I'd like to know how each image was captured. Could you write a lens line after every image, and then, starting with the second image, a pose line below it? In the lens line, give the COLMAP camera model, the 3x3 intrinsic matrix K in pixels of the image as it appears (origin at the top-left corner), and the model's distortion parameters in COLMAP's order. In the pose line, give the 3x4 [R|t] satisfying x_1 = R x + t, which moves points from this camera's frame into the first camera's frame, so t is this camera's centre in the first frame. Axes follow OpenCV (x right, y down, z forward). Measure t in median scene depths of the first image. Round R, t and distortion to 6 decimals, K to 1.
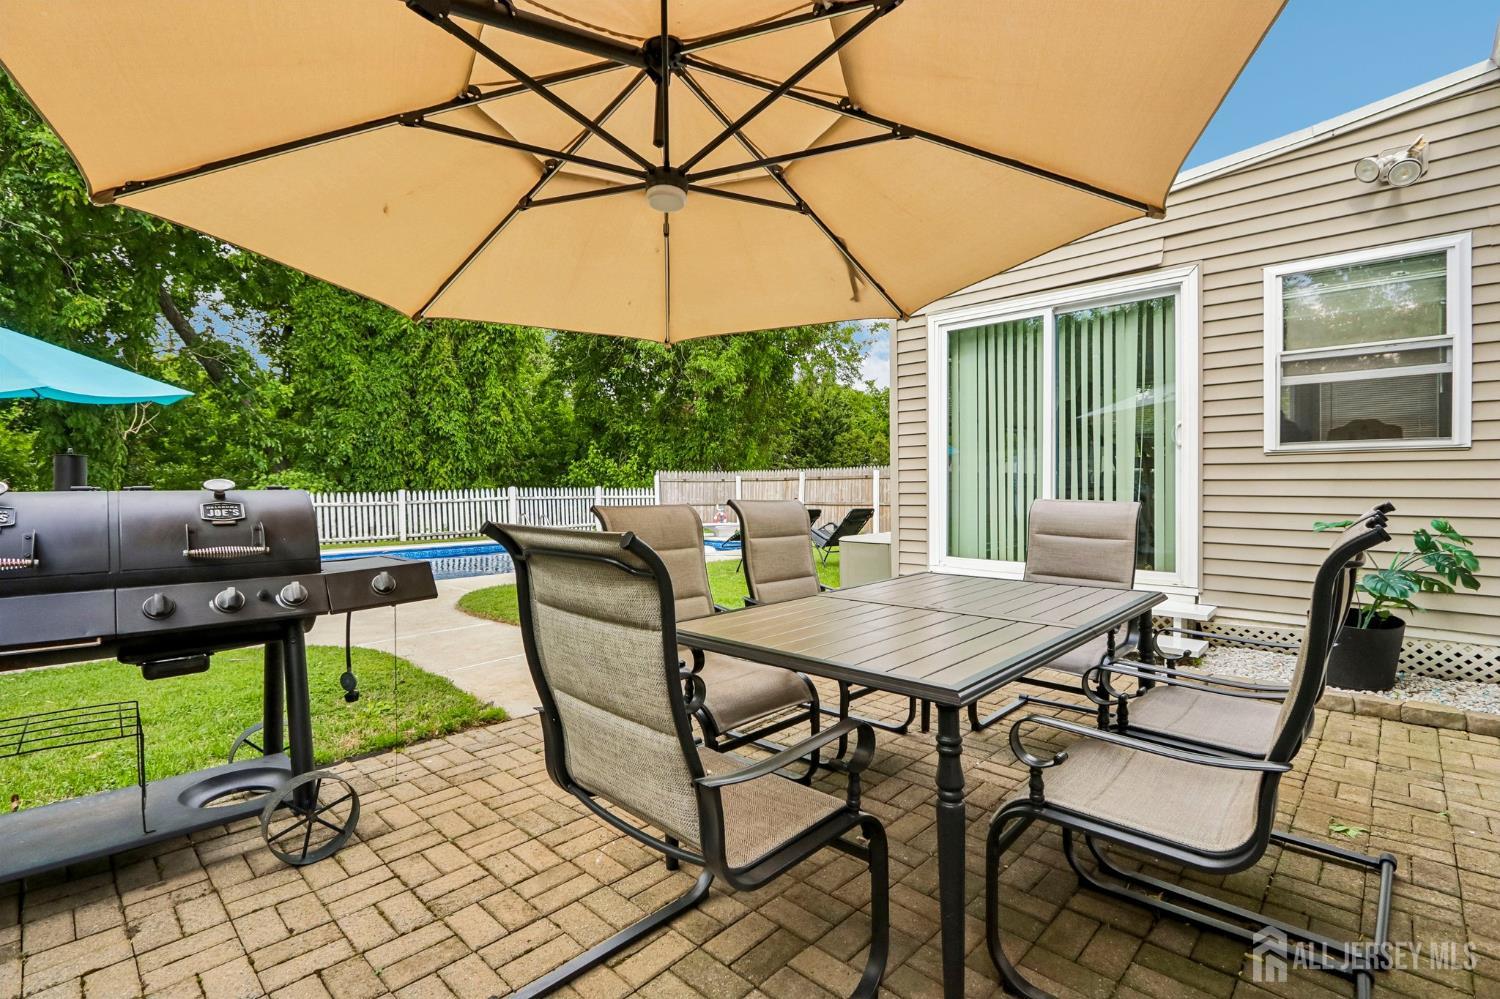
lens RADIAL K [[697.9, 0, 755.4], [0, 697.9, 484.4], [0, 0, 1]] dist [-0.016194, 0.003700]
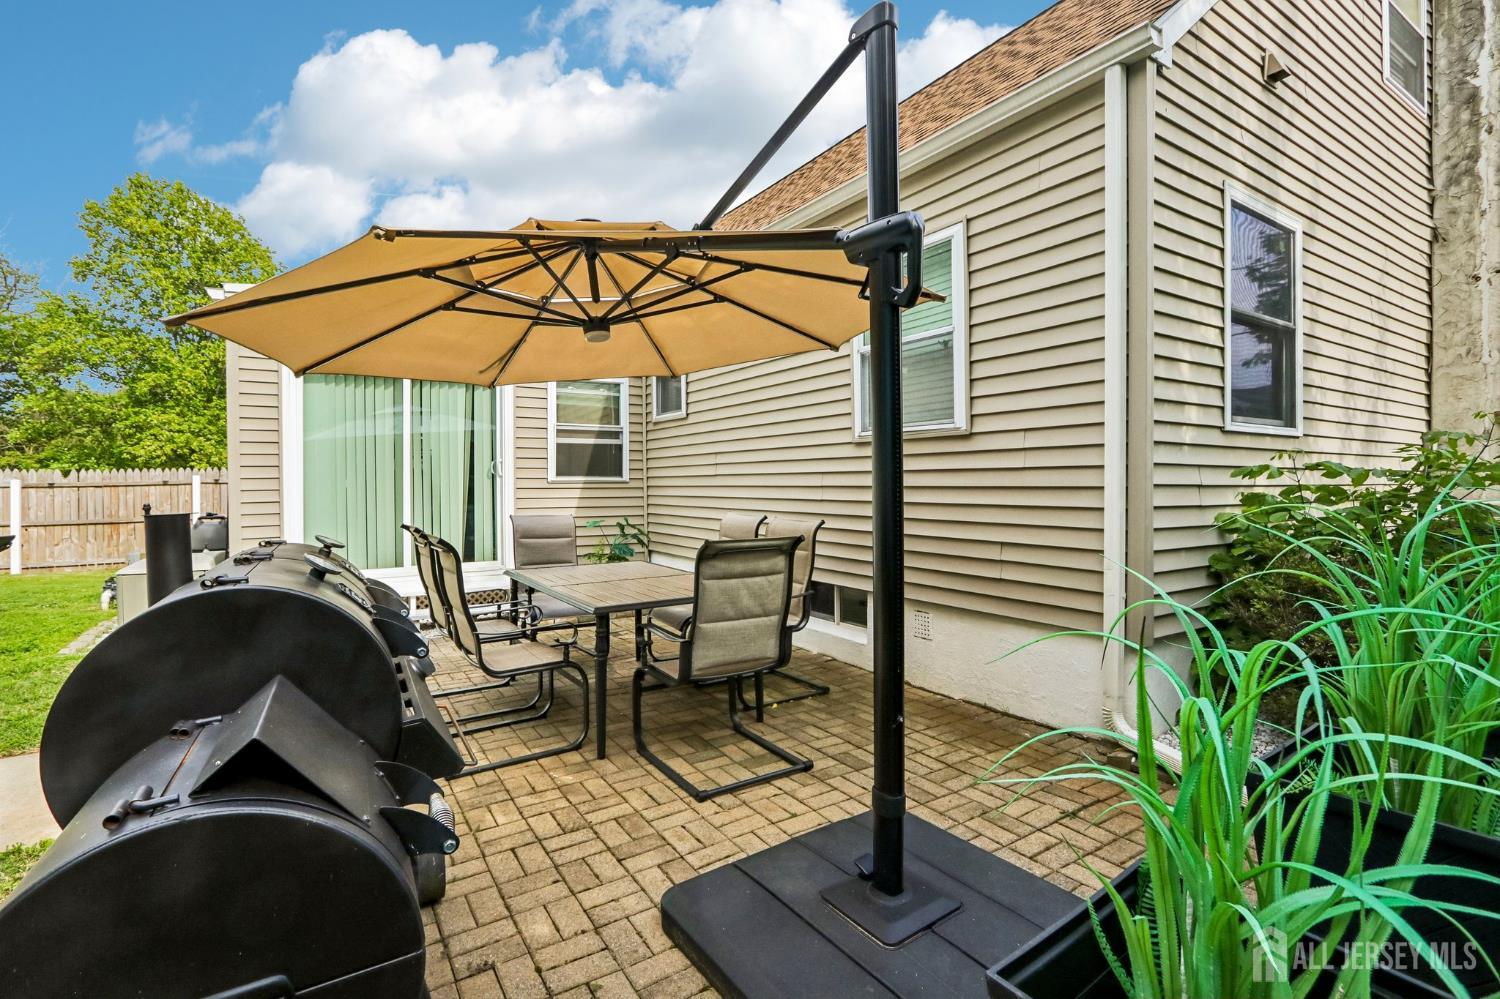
lens RADIAL K [[697.9, 0, 737.2], [0, 697.9, 494.2], [0, 0, 1]] dist [-0.016194, 0.003700]
pose [[0.233664, -0.011932, 0.972244, -1.382522], [-0.000527, 0.999923, 0.012399, -0.063777], [-0.972317, -0.003409, 0.233640, 0.283368]]
